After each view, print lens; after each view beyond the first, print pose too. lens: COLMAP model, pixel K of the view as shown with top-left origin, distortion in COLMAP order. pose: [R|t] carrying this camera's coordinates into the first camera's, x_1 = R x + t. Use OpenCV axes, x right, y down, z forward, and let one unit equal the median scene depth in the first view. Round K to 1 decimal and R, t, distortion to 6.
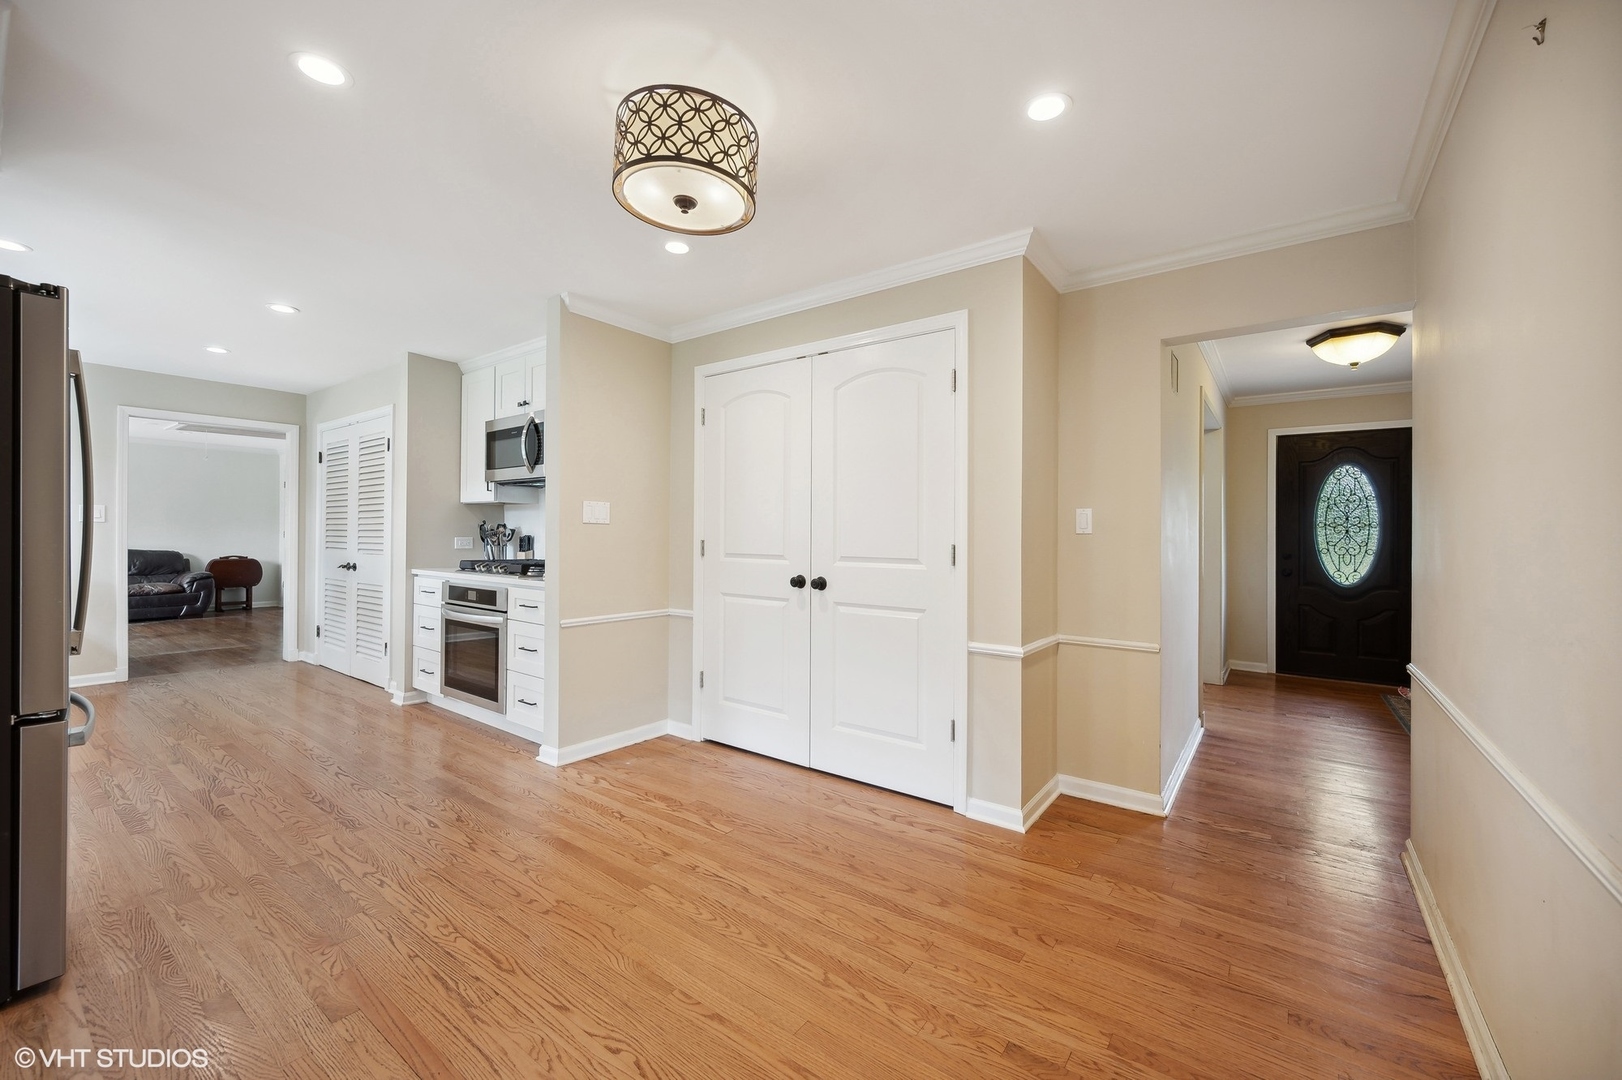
lens RADIAL K [[642.6, 0, 811.4], [0, 642.6, 535.9], [0, 0, 1]] dist [-0.003779, -0.000201]
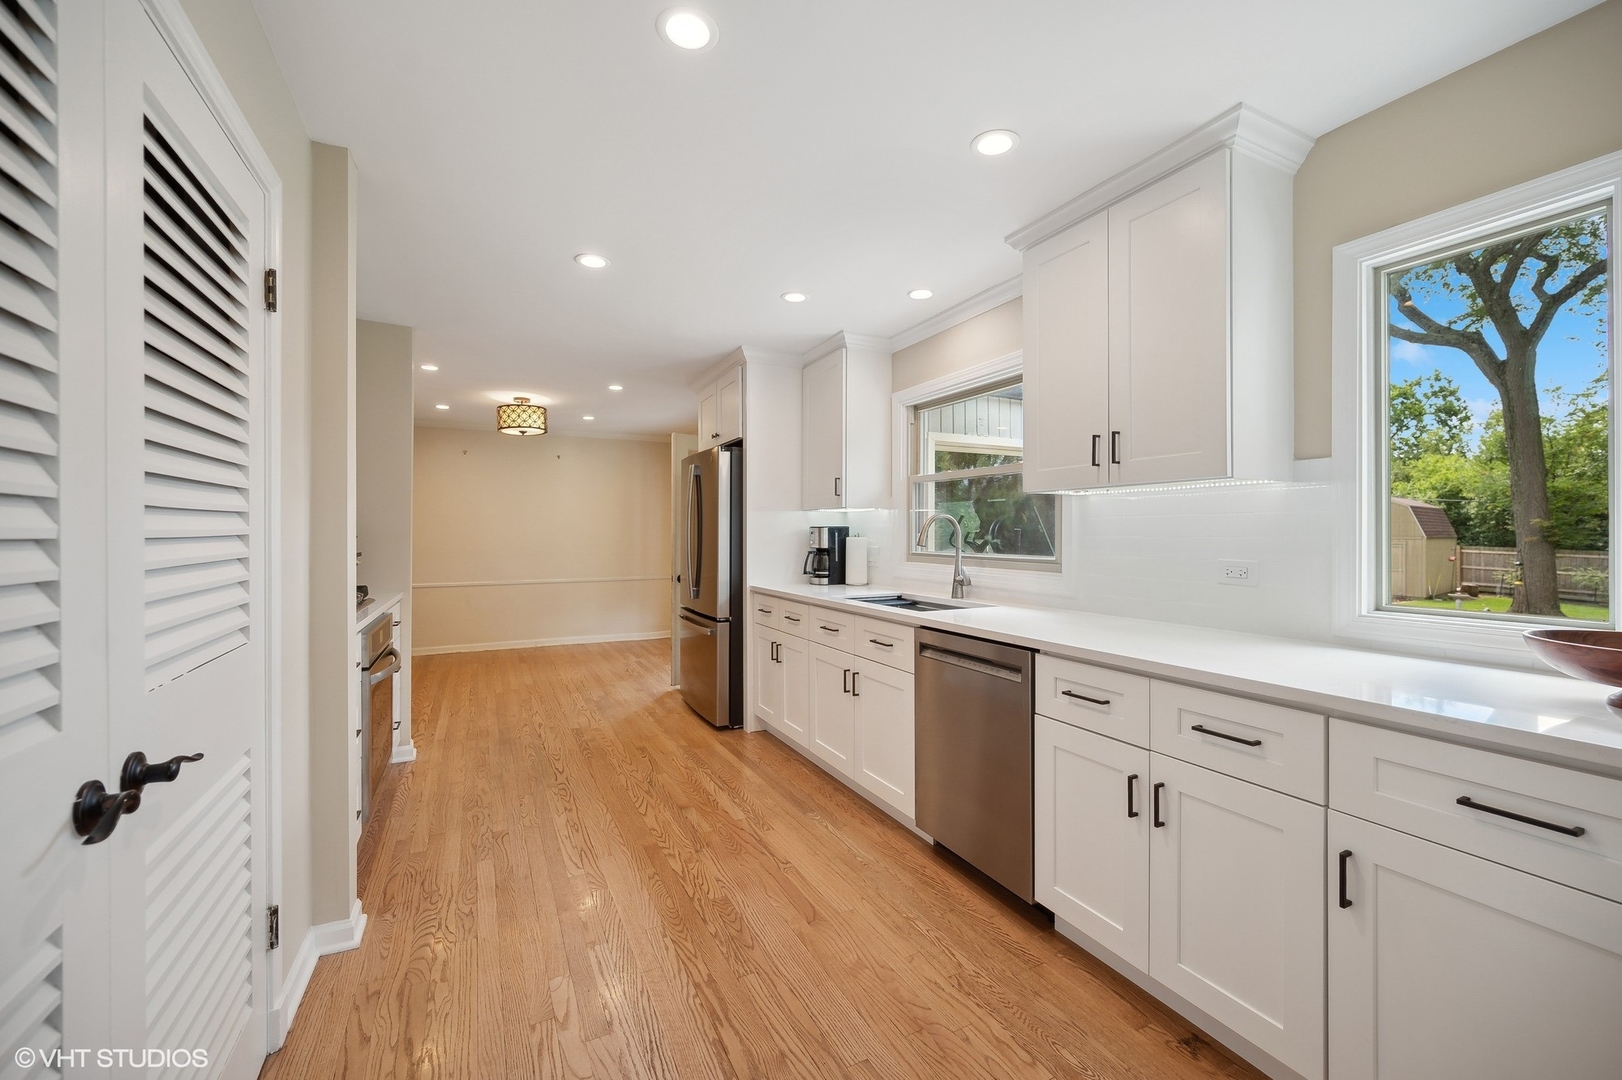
lens RADIAL K [[642.6, 0, 810.8], [0, 642.6, 536.5], [0, 0, 1]] dist [-0.003779, -0.000201]
pose [[-0.896112, -0.009005, 0.443737, -1.776566], [-0.007101, 0.999957, 0.005951, -0.038706], [-0.443771, 0.002182, -0.896138, 1.988800]]
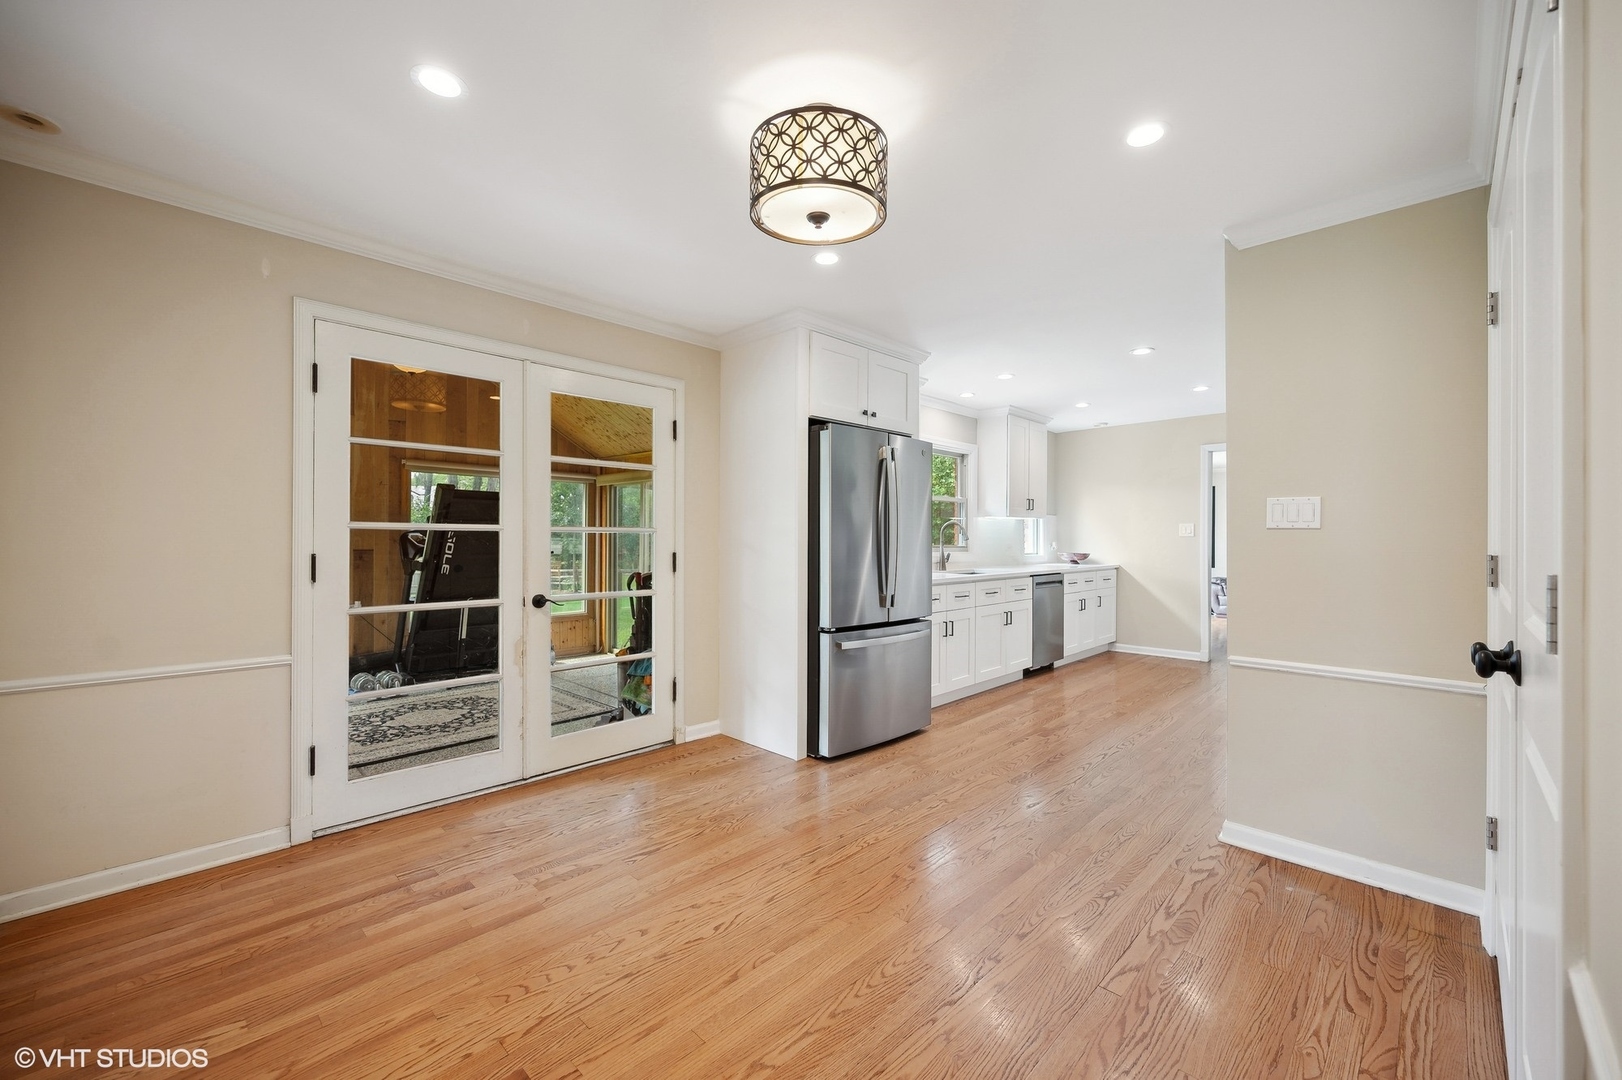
lens RADIAL K [[642.6, 0, 815.2], [0, 642.6, 539.9], [0, 0, 1]] dist [-0.003779, -0.000201]
pose [[-0.130627, -0.009621, -0.991385, 0.518102], [-0.006506, 0.999940, -0.008847, 0.003511], [0.991410, 0.005294, -0.130682, 0.710947]]
